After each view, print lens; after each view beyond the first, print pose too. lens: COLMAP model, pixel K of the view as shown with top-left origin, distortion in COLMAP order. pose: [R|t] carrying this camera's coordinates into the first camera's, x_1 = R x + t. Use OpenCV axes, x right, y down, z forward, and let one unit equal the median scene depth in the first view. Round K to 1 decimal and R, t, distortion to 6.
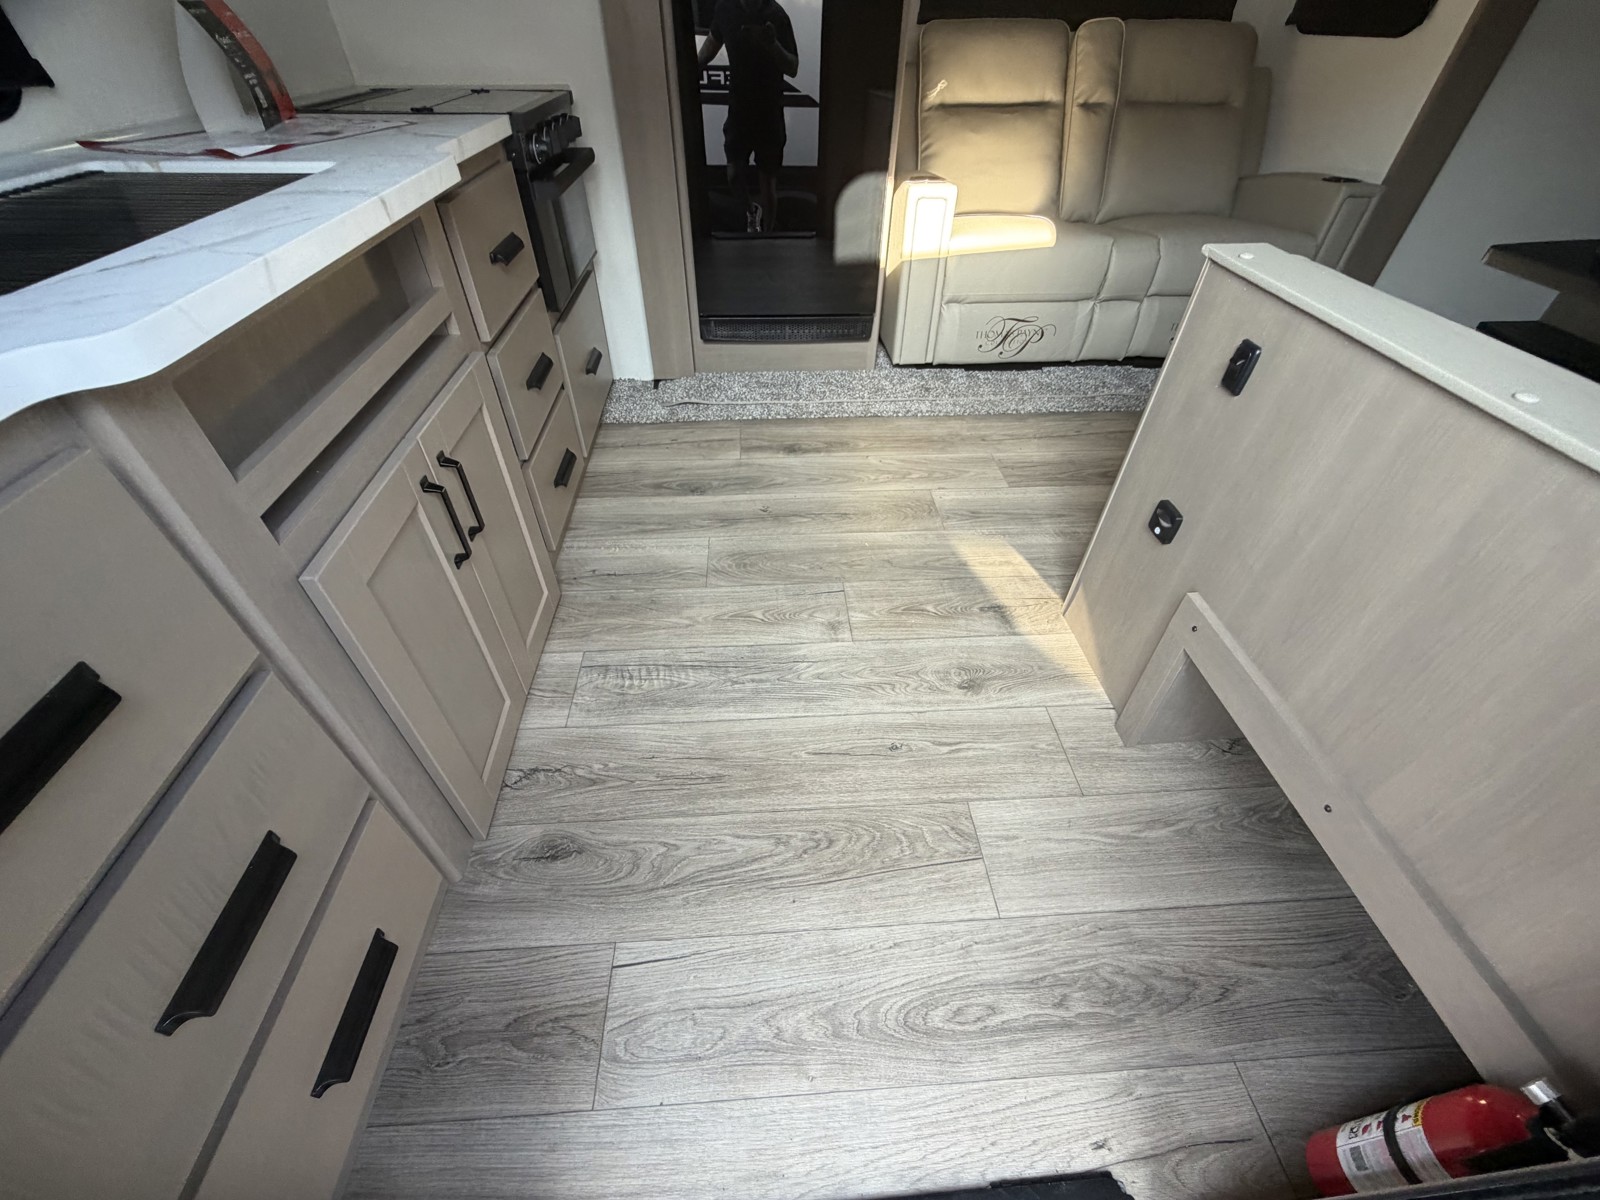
lens RADIAL K [[638.8, 0, 797.1], [0, 638.8, 599.7], [0, 0, 1]] dist [-0.000478, -0.000040]
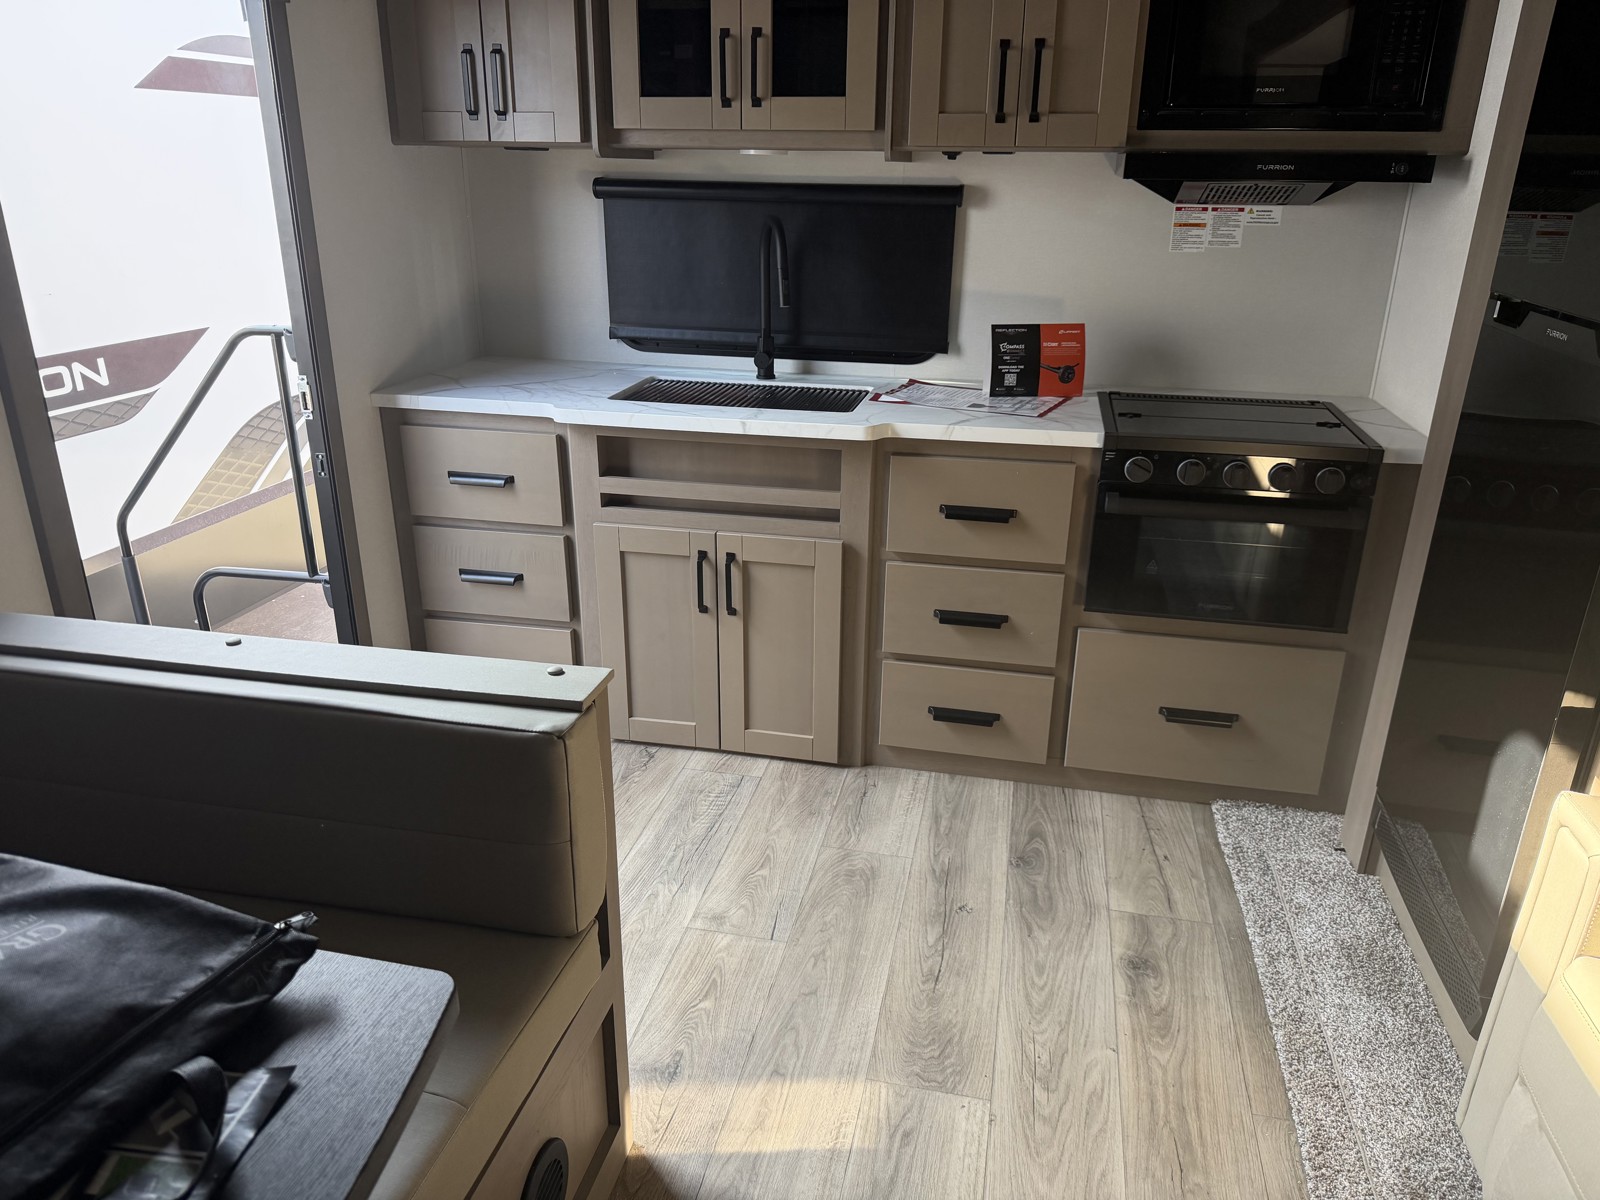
lens RADIAL K [[1114.6, 0, 800.2], [0, 1114.6, 604.2], [0, 0, 1]] dist [0.167635, -0.345693]
pose [[-0.274736, 0.329928, -0.903143, 1.239600], [-0.663382, 0.614886, 0.426425, -0.926670], [0.696020, 0.716284, 0.049937, 0.686317]]
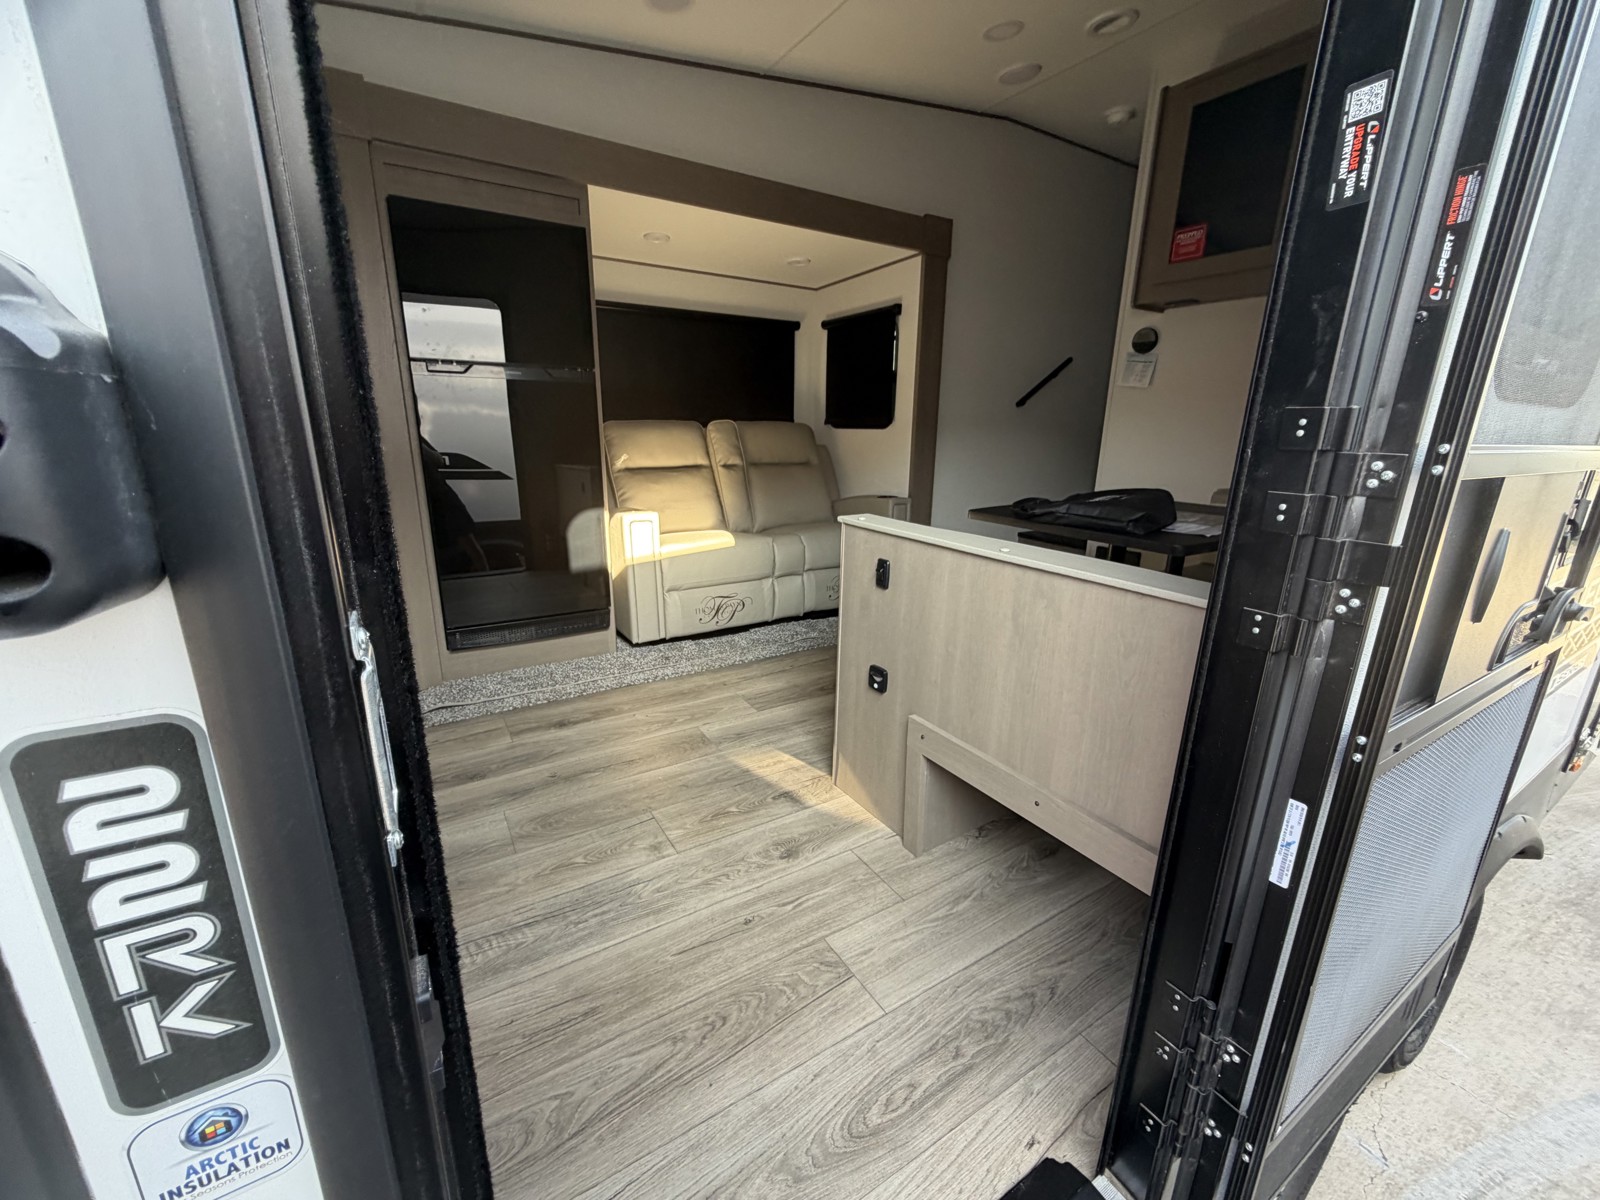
lens RADIAL K [[638.8, 0, 797.1], [0, 638.8, 599.7], [0, 0, 1]] dist [-0.000478, -0.000040]
pose [[0.882142, -0.122794, 0.454694, -0.167418], [0.316980, 0.868835, -0.380328, 0.160744], [-0.348352, 0.479632, 0.805360, -0.143850]]
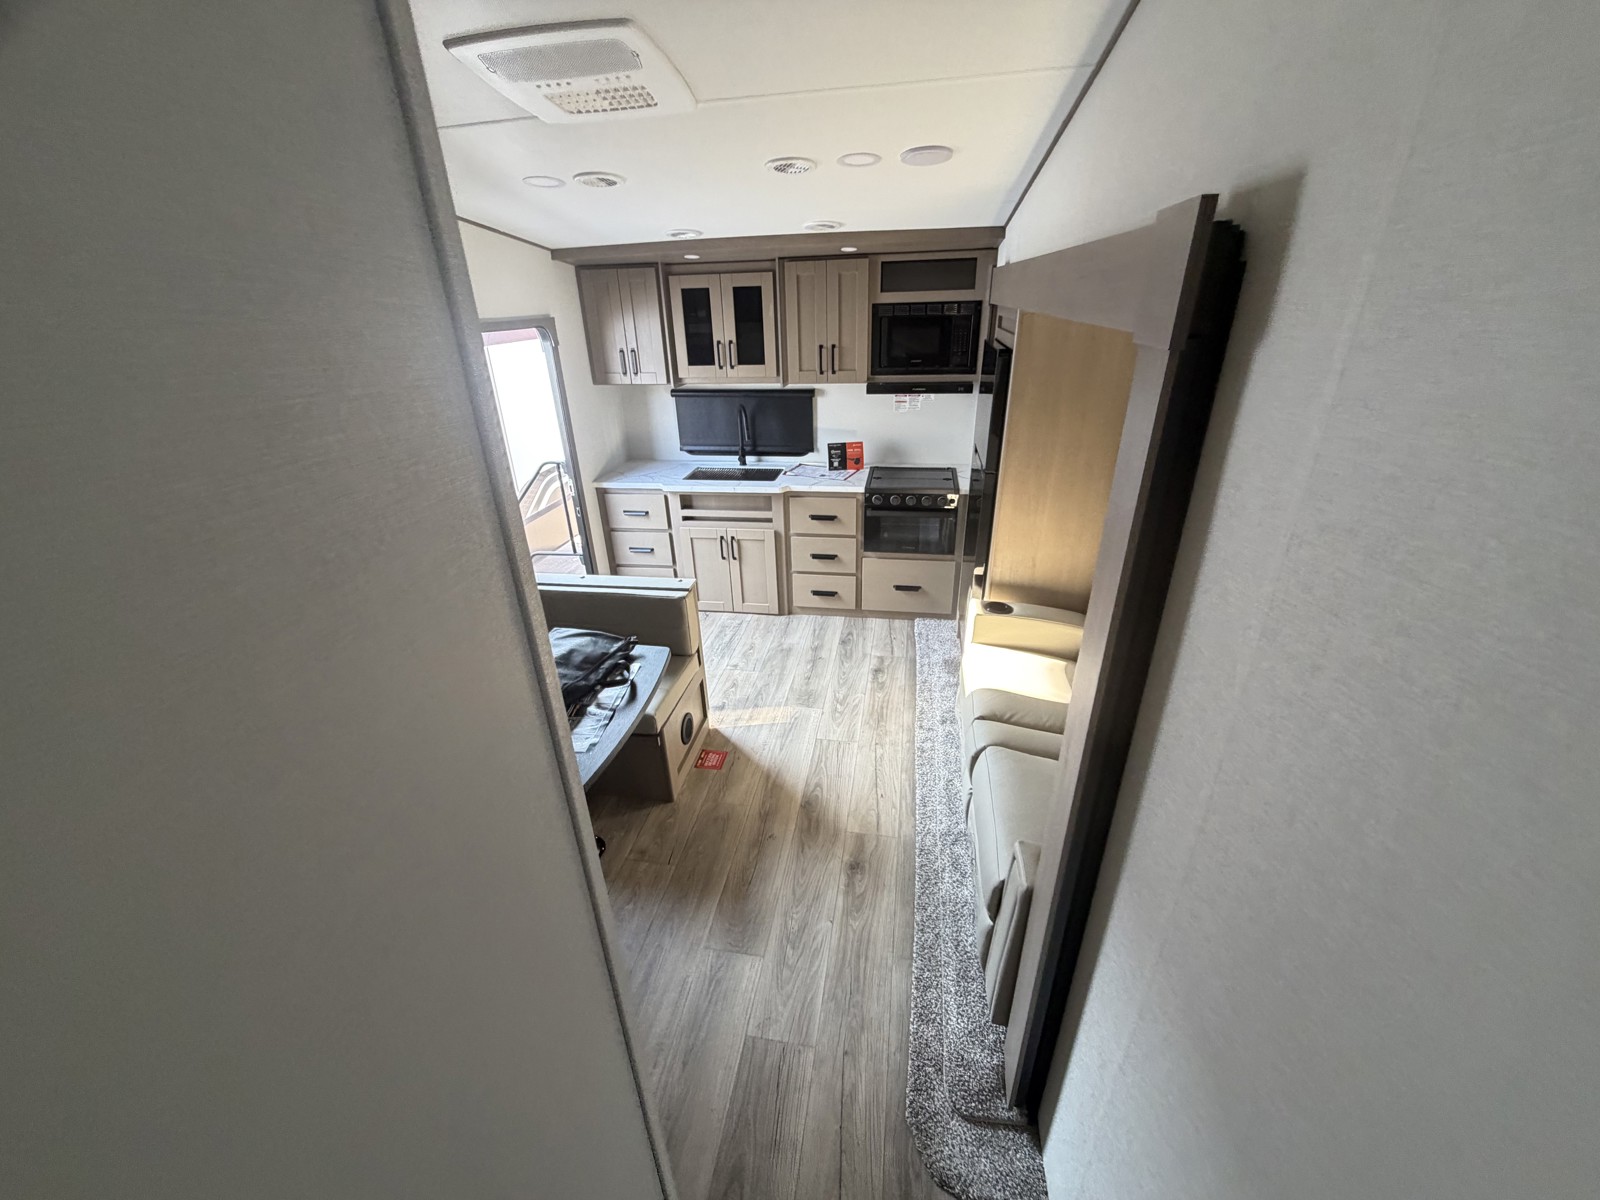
lens RADIAL K [[638.8, 0, 797.1], [0, 638.8, 599.7], [0, 0, 1]] dist [-0.000478, -0.000040]
pose [[-0.236927, 0.415581, -0.878156, 2.039367], [-0.639055, 0.614152, 0.463061, -1.397335], [0.731761, 0.670902, 0.120070, 0.694239]]
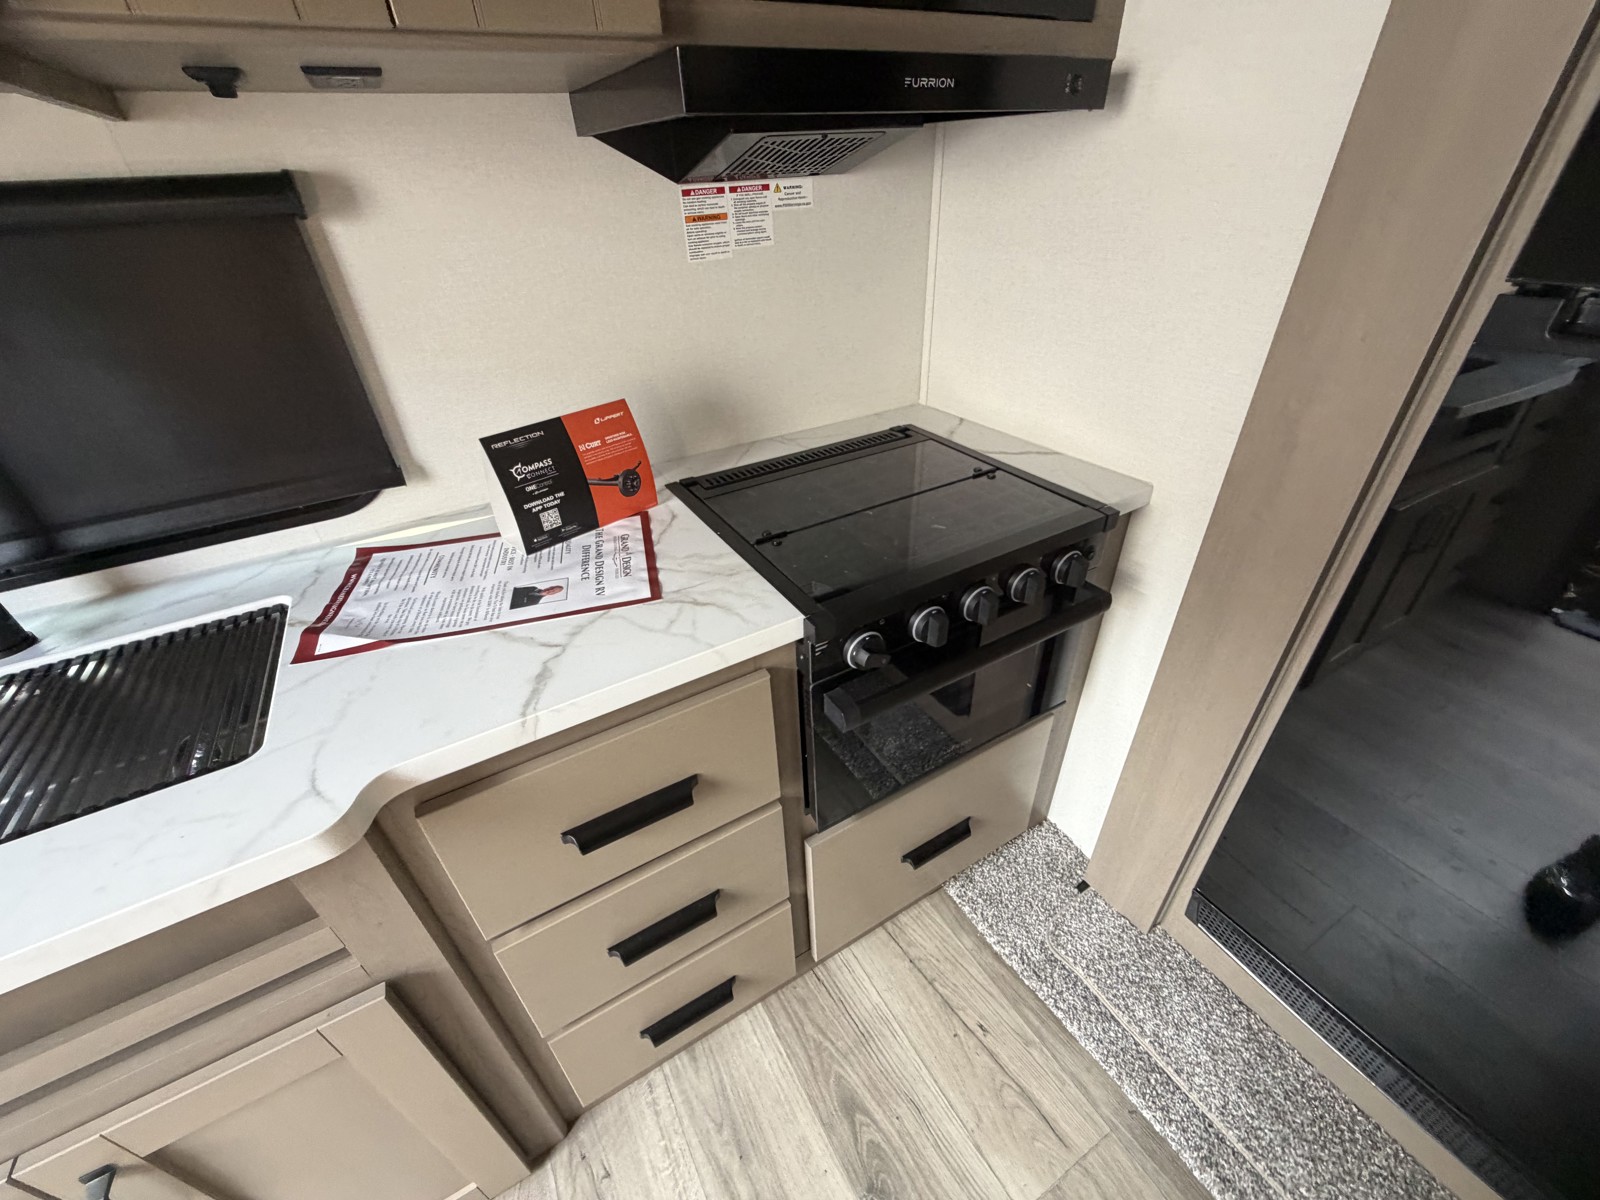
lens RADIAL K [[638.8, 0, 797.1], [0, 638.8, 599.7], [0, 0, 1]] dist [-0.000478, -0.000040]
pose [[0.437883, 0.469680, -0.766589, -0.016952], [-0.572059, 0.803354, 0.165440, -0.772792], [0.693546, 0.366091, 0.620460, 0.563808]]
